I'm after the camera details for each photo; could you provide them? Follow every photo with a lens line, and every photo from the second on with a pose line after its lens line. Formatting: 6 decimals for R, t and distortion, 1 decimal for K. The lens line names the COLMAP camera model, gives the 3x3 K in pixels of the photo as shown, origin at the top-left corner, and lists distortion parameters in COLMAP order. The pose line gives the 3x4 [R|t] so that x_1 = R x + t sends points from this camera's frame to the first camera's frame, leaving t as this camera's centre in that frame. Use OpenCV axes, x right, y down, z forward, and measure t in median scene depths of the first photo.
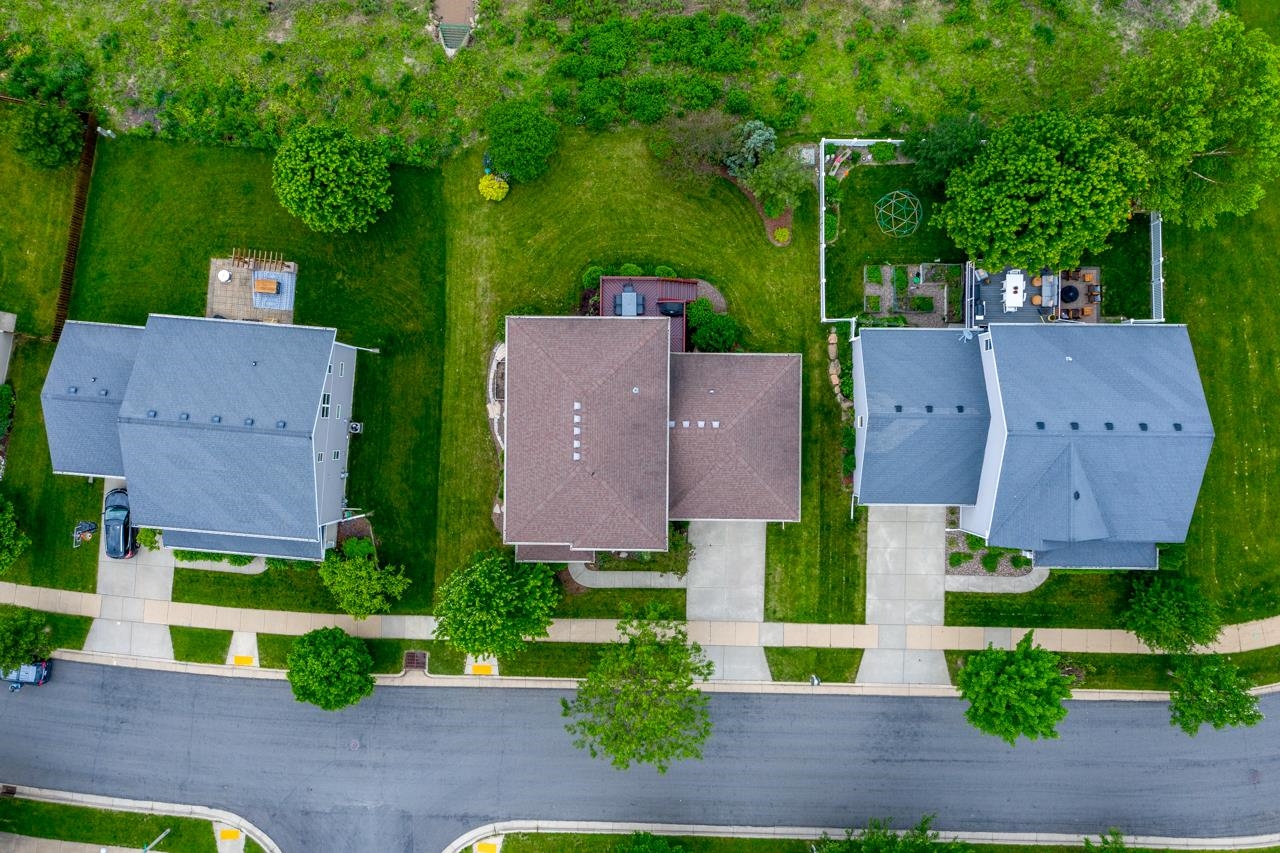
lens RADIAL K [[1033.2, 0, 597.2], [0, 1033.2, 426.9], [0, 0, 1]] dist [-0.001474, 0.003025]
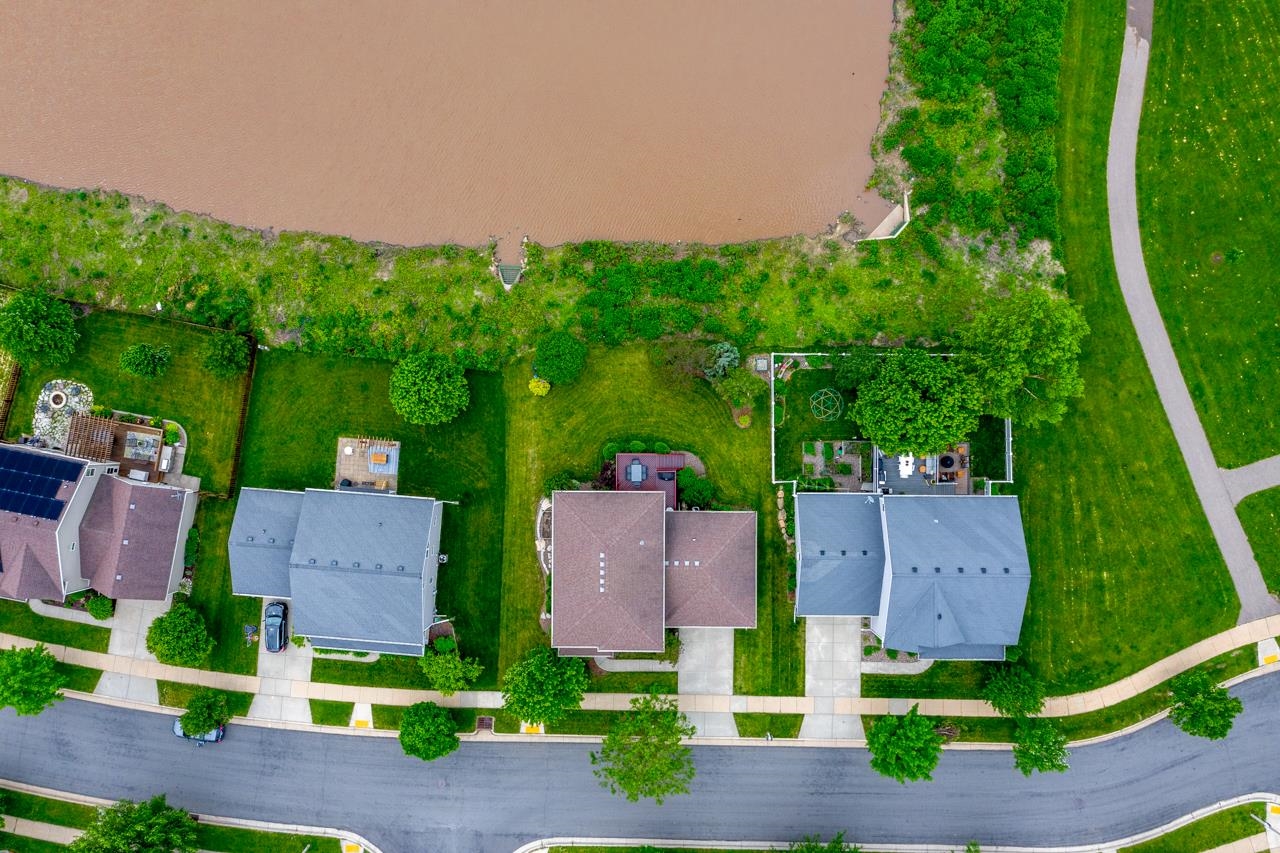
lens RADIAL K [[1033.2, 0, 597.2], [0, 1033.2, 426.9], [0, 0, 1]] dist [-0.001474, 0.003025]
pose [[0.999988, -0.004610, 0.001439, -0.023972], [0.004622, 0.999954, -0.008440, -0.164873], [-0.001400, 0.008447, 0.999963, -0.408948]]
